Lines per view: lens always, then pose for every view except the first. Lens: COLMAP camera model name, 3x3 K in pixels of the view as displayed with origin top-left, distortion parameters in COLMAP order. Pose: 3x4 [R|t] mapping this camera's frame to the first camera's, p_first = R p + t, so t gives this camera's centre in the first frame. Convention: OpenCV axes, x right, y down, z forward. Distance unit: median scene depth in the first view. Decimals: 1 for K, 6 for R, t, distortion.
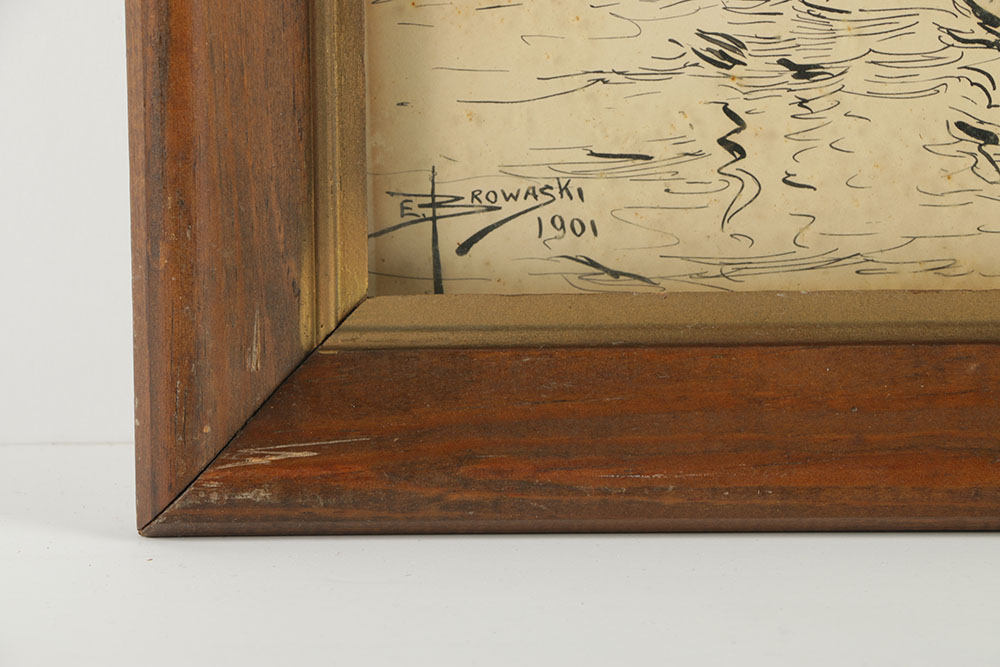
lens RADIAL K [[6091.5, 0, 504.9], [0, 6091.5, 335.5], [0, 0, 1]] dist [2.183718, 0.000000]
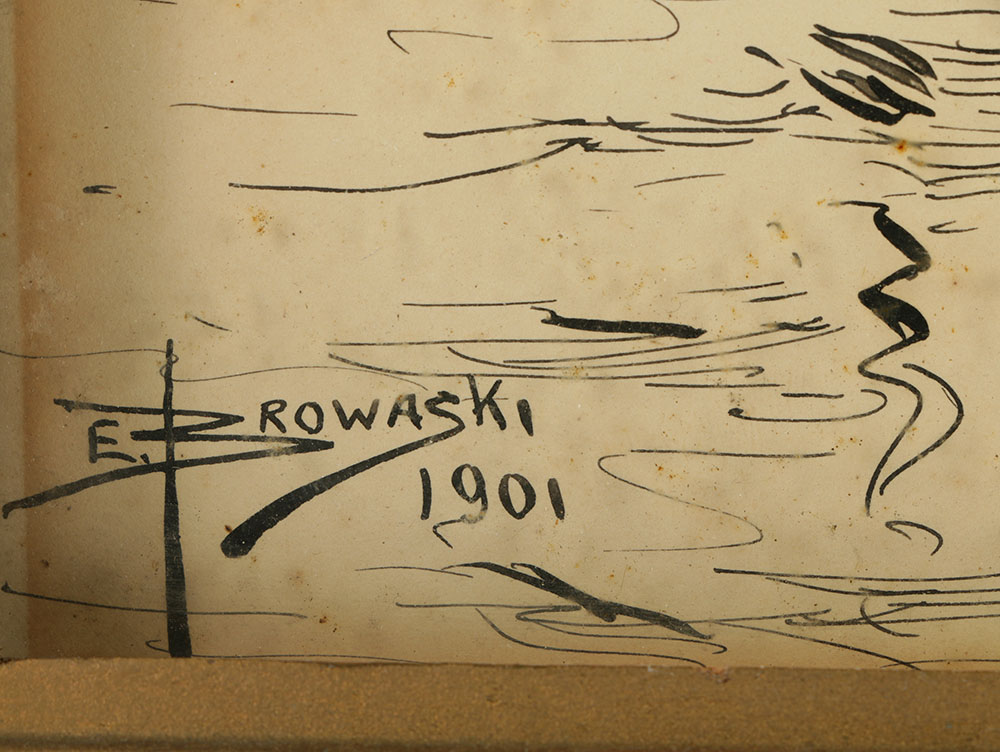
lens RADIAL K [[6044.7, 0, 499.6], [0, 6044.7, 374.5], [0, 0, 1]] dist [0.318942, 0.000000]
pose [[0.999628, 0.021690, -0.016530, 0.017353], [-0.021615, 0.999755, 0.004680, -0.027855], [0.016627, -0.004321, 0.999852, 0.592338]]
